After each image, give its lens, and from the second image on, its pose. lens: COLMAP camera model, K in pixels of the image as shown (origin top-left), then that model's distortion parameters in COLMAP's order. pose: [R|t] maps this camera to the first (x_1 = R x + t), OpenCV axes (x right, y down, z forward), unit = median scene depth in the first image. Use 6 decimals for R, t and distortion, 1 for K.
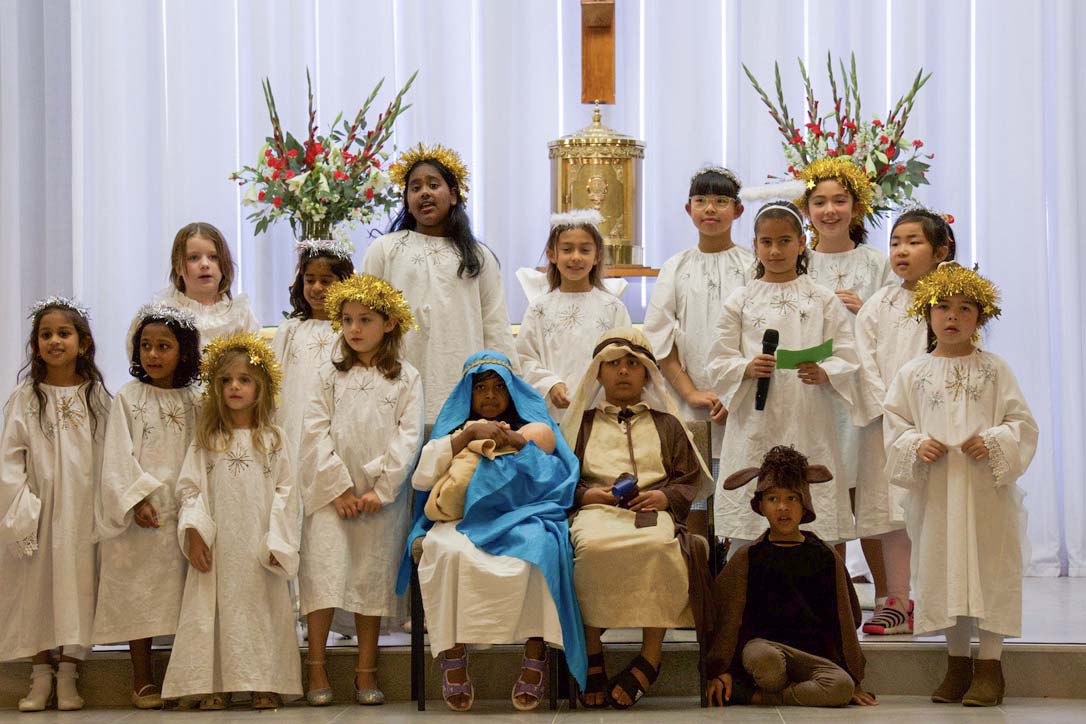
lens RADIAL K [[3107.6, 0, 543.0], [0, 3107.6, 362.0], [0, 0, 1]] dist [0.213337, 0.229145]
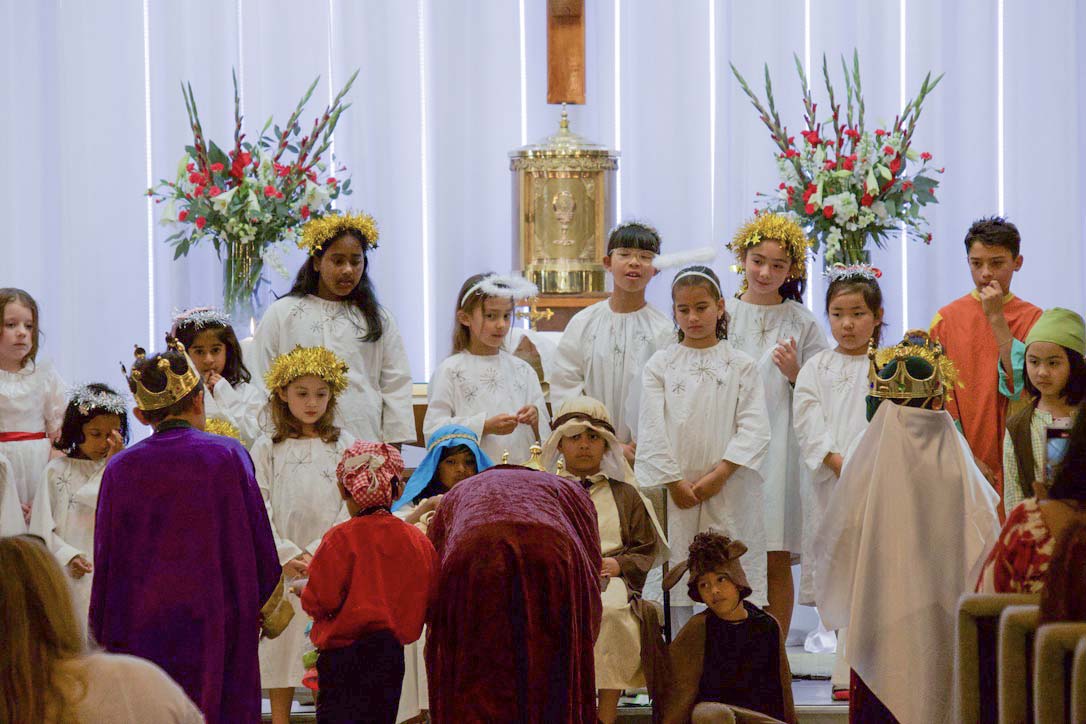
lens RADIAL K [[5375.4, 0, 543.0], [0, 5375.4, 362.0], [0, 0, 1]] dist [0.986054, 2.084064]
pose [[0.999967, -0.004613, 0.006633, 0.000954], [0.004522, 0.999897, 0.013611, -0.032222], [-0.006696, -0.013580, 0.999885, -0.522163]]
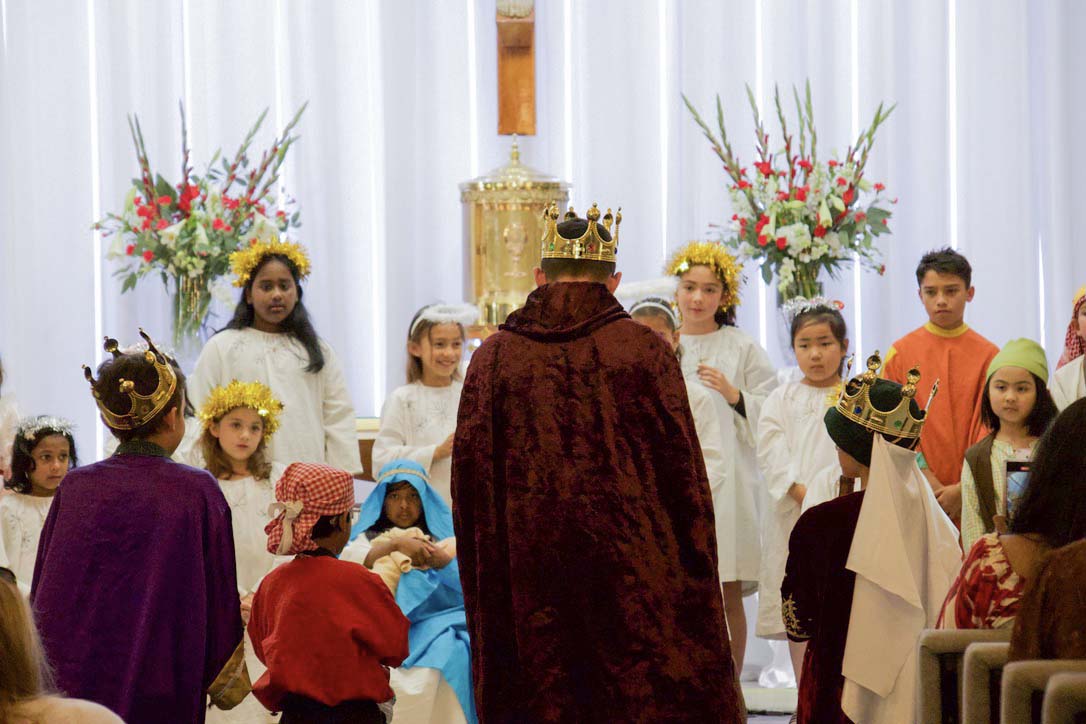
lens RADIAL K [[5375.4, 0, 543.0], [0, 5375.4, 362.0], [0, 0, 1]] dist [0.986054, 2.084064]
pose [[0.999838, -0.008672, 0.015745, 0.000929], [0.008554, 0.999935, 0.007529, -0.032126], [-0.015809, -0.007393, 0.999848, -0.509755]]
